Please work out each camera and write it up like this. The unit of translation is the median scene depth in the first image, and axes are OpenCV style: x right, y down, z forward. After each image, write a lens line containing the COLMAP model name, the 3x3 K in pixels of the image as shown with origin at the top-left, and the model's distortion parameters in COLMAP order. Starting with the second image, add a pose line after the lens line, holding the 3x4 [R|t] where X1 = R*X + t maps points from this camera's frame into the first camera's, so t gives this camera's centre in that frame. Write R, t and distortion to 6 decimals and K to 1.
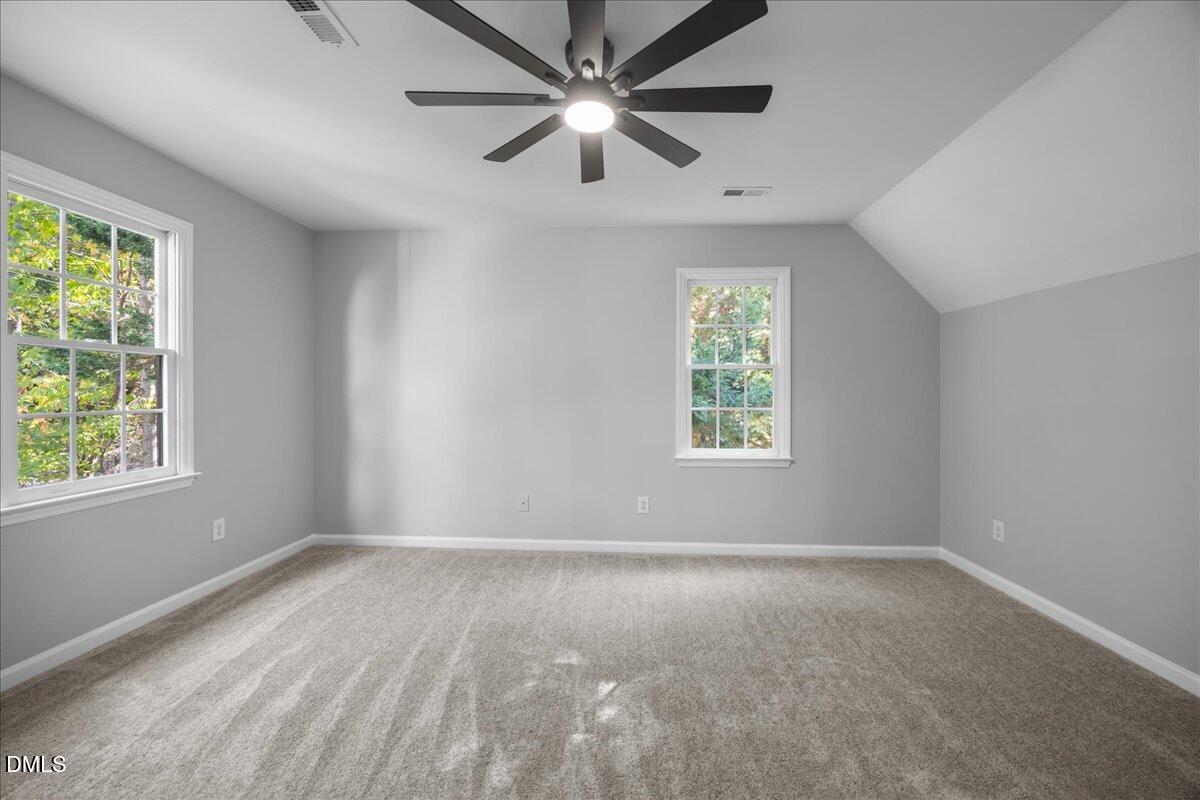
lens RADIAL K [[457.6, 0, 604.5], [0, 457.6, 394.1], [0, 0, 1]] dist [-0.007230, 0.000822]
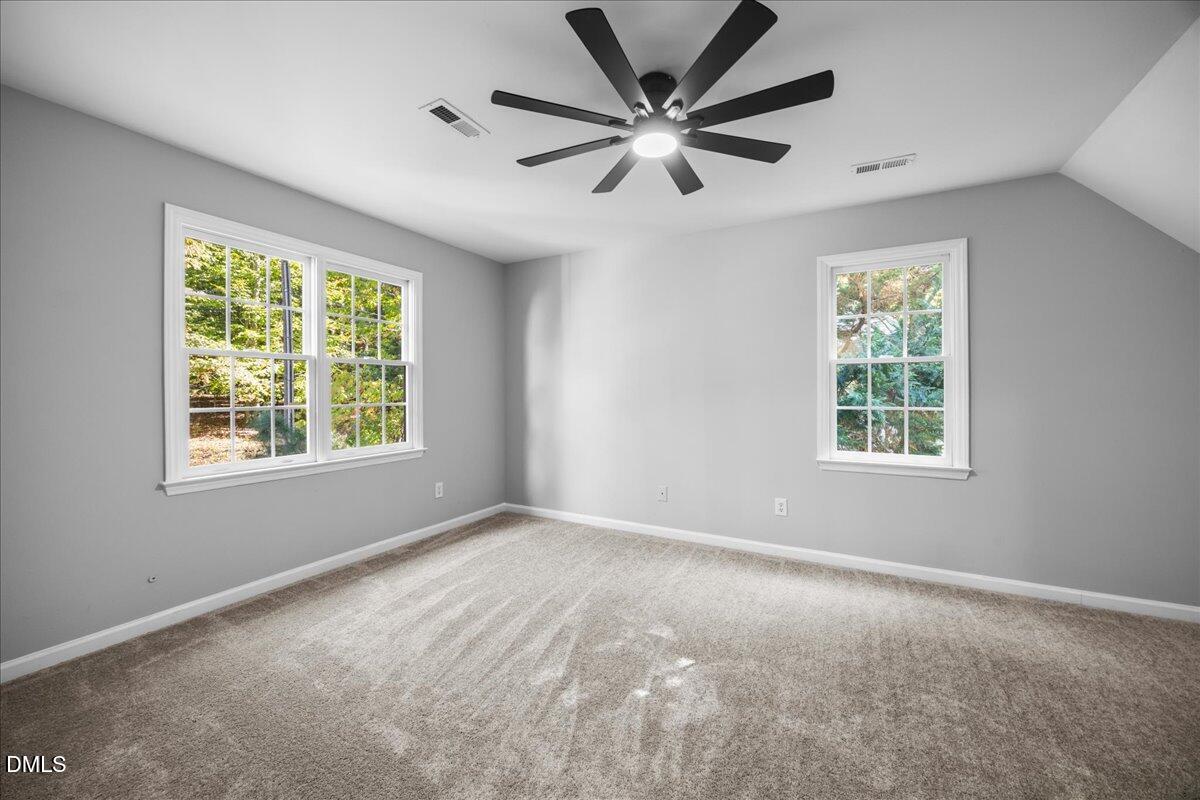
lens RADIAL K [[457.6, 0, 596.2], [0, 457.6, 391.2], [0, 0, 1]] dist [-0.007230, 0.000822]
pose [[0.899365, -0.002650, -0.437190, 0.199245], [0.001822, 0.999996, -0.002314, 0.000433], [0.437194, 0.001284, 0.899366, -0.045467]]
